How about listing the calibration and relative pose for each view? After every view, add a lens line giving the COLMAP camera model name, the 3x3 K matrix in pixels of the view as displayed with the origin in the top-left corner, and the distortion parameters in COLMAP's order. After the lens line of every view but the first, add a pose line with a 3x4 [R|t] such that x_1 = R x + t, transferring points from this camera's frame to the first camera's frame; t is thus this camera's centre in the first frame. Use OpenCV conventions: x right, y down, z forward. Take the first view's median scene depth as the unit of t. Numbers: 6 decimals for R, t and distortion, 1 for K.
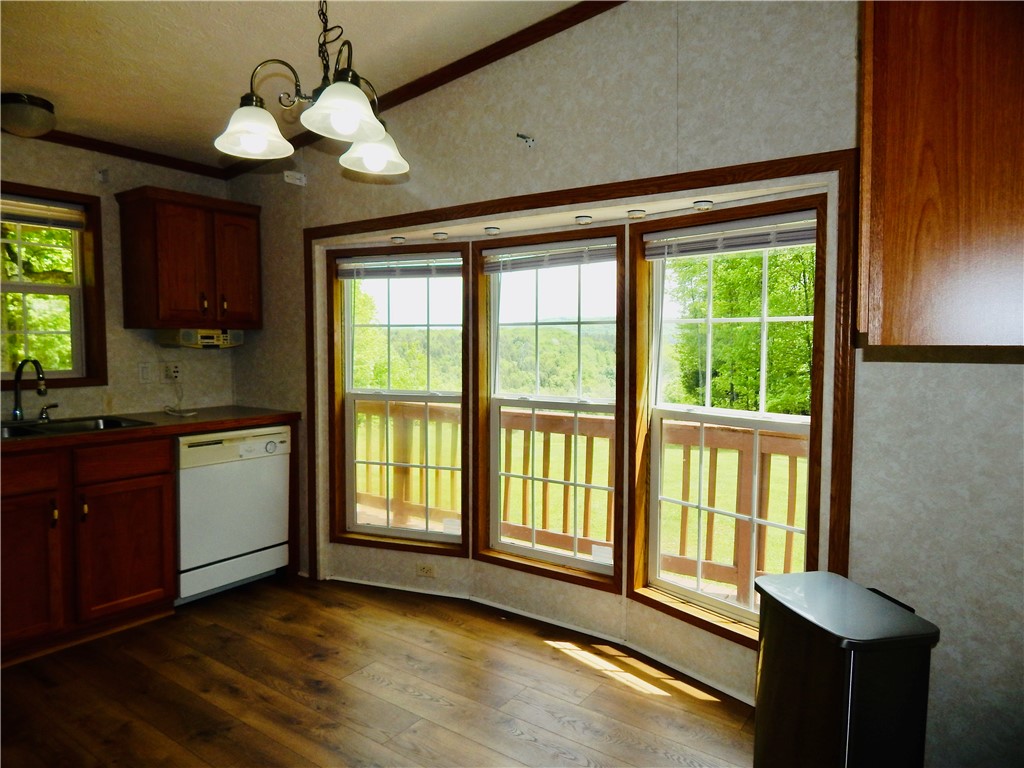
lens RADIAL K [[658.3, 0, 515.7], [0, 658.3, 381.9], [0, 0, 1]] dist [0.000374, -0.004355]
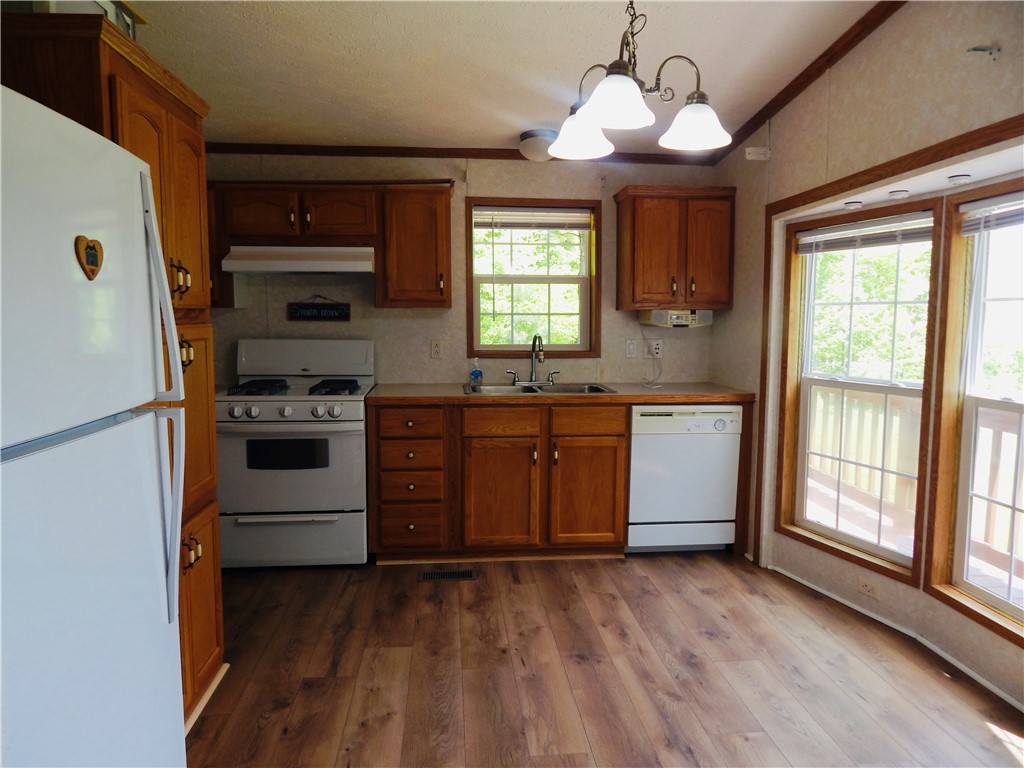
lens RADIAL K [[673.2, 0, 520.7], [0, 673.2, 380.2], [0, 0, 1]] dist [0.004267, 0.001978]
pose [[0.658732, 0.066835, -0.749403, 0.216178], [-0.043567, 0.997764, 0.050689, -0.010687], [0.751115, -0.000741, 0.660171, 0.081127]]
